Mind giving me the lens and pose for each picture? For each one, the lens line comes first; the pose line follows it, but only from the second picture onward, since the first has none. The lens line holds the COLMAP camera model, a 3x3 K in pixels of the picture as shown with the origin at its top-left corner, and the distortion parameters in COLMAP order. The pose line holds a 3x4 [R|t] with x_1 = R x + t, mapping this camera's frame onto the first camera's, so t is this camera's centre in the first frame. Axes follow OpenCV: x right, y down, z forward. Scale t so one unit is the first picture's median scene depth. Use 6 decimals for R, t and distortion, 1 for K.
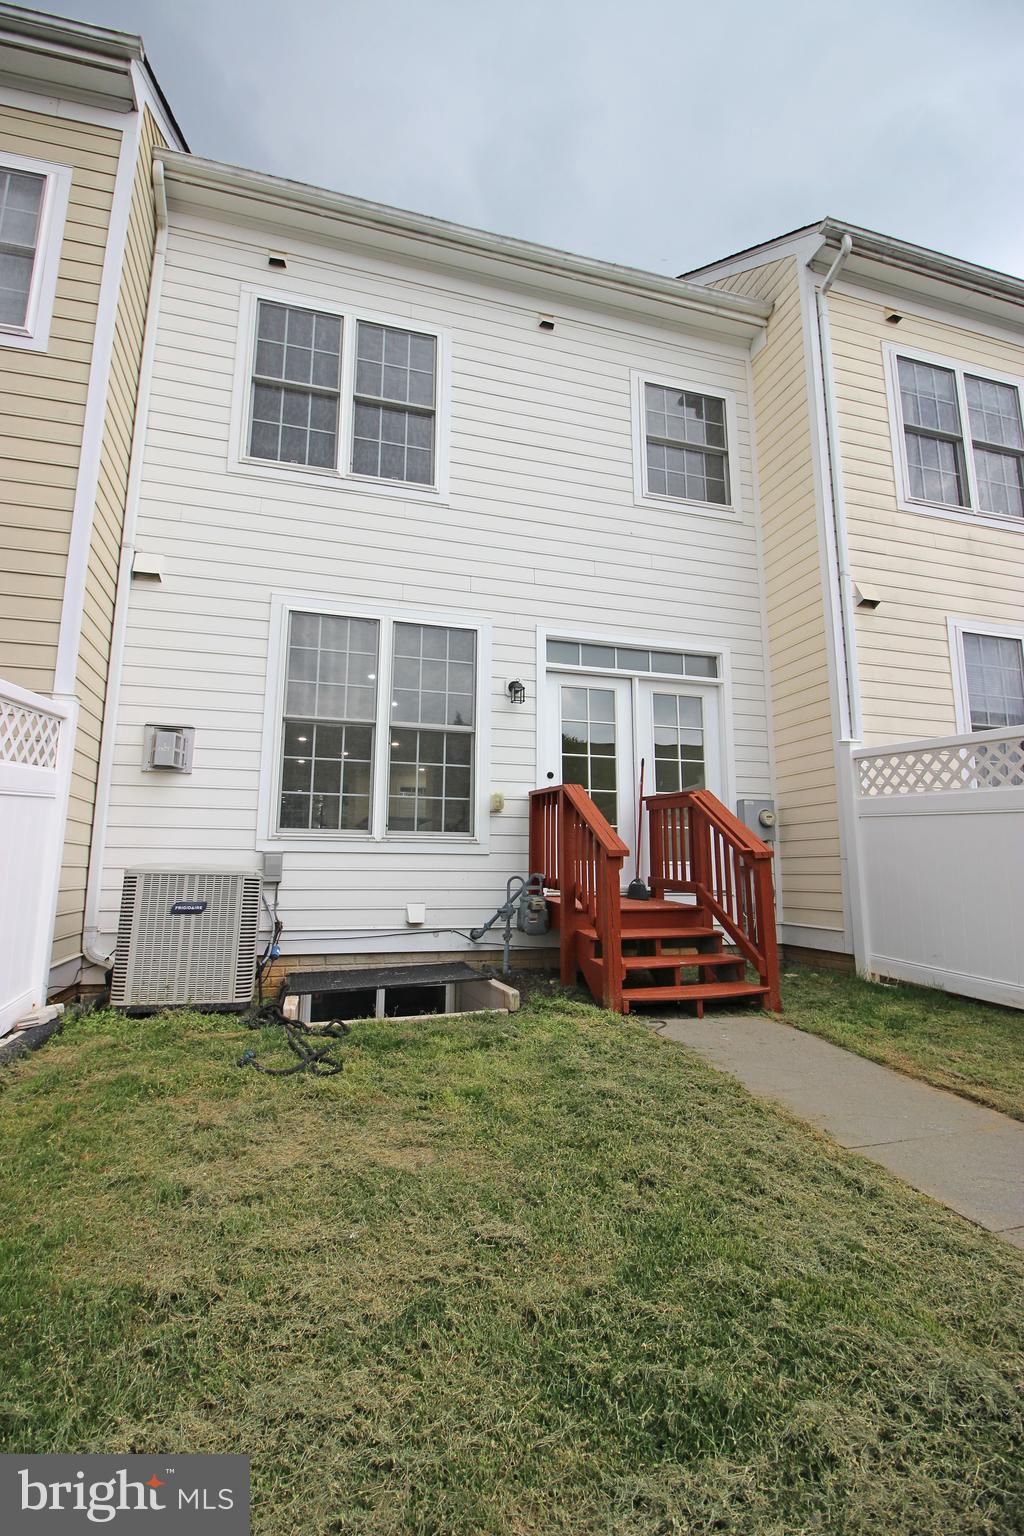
lens RADIAL K [[707.1, 0, 507.0], [0, 707.1, 756.3], [0, 0, 1]] dist [0.010391, -0.016739]
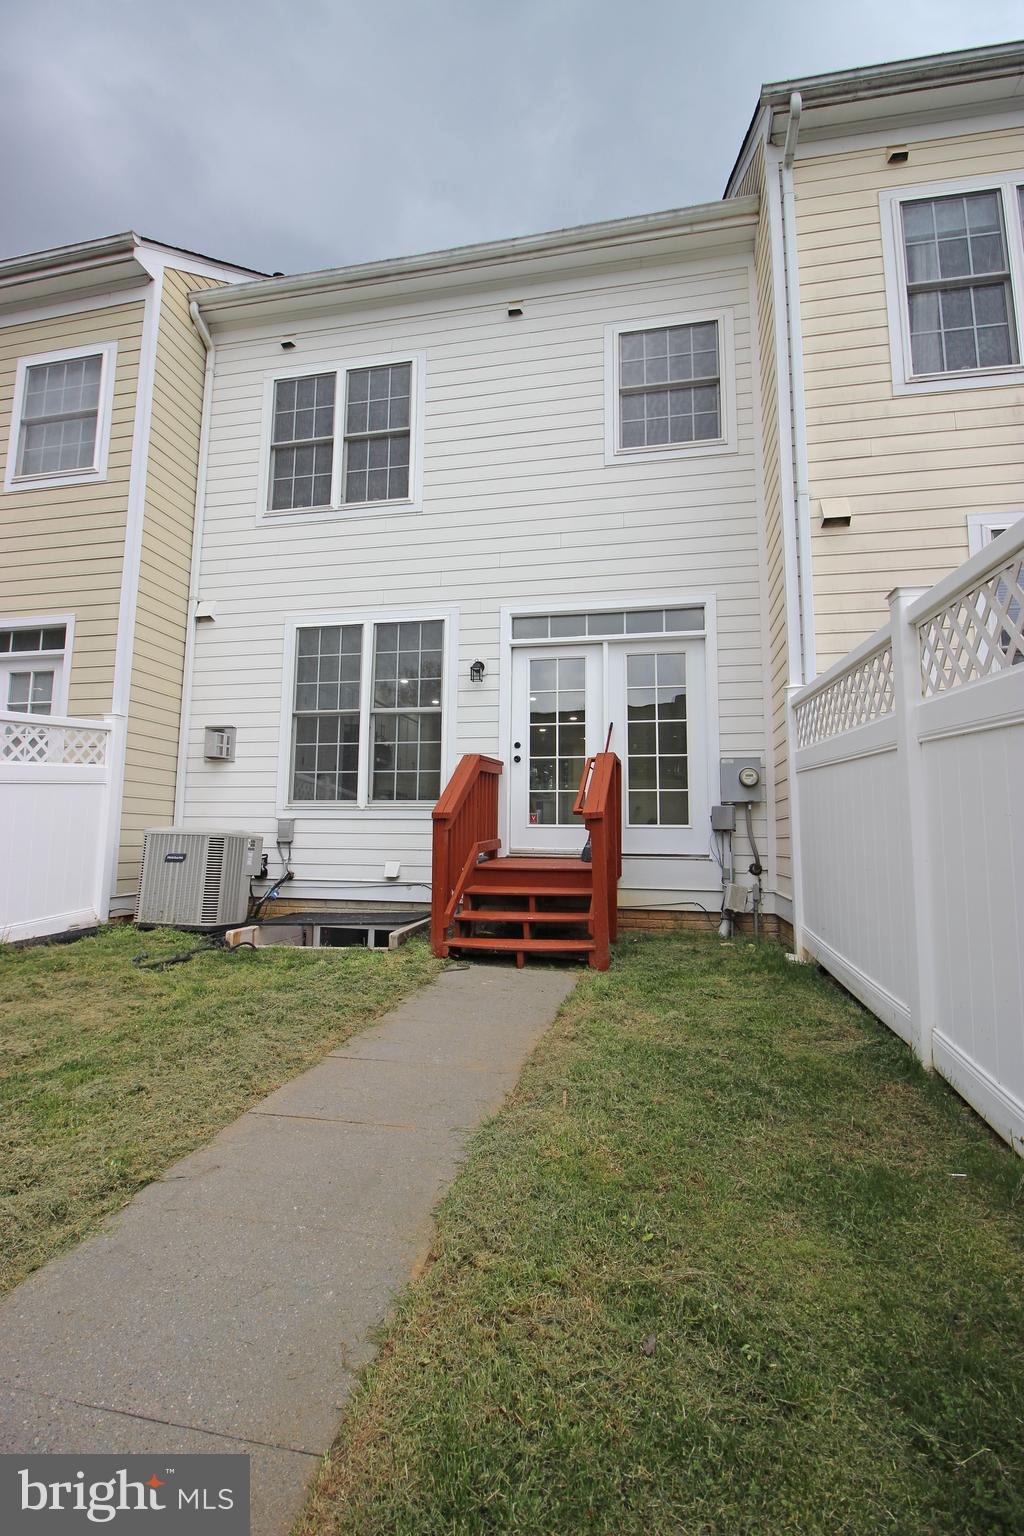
lens RADIAL K [[707.1, 0, 507.0], [0, 707.1, 756.3], [0, 0, 1]] dist [0.010391, -0.016739]
pose [[0.881216, -0.052741, -0.469763, 0.554103], [0.071447, 0.997200, 0.022068, 0.018849], [0.467284, -0.053010, 0.882517, 0.047855]]
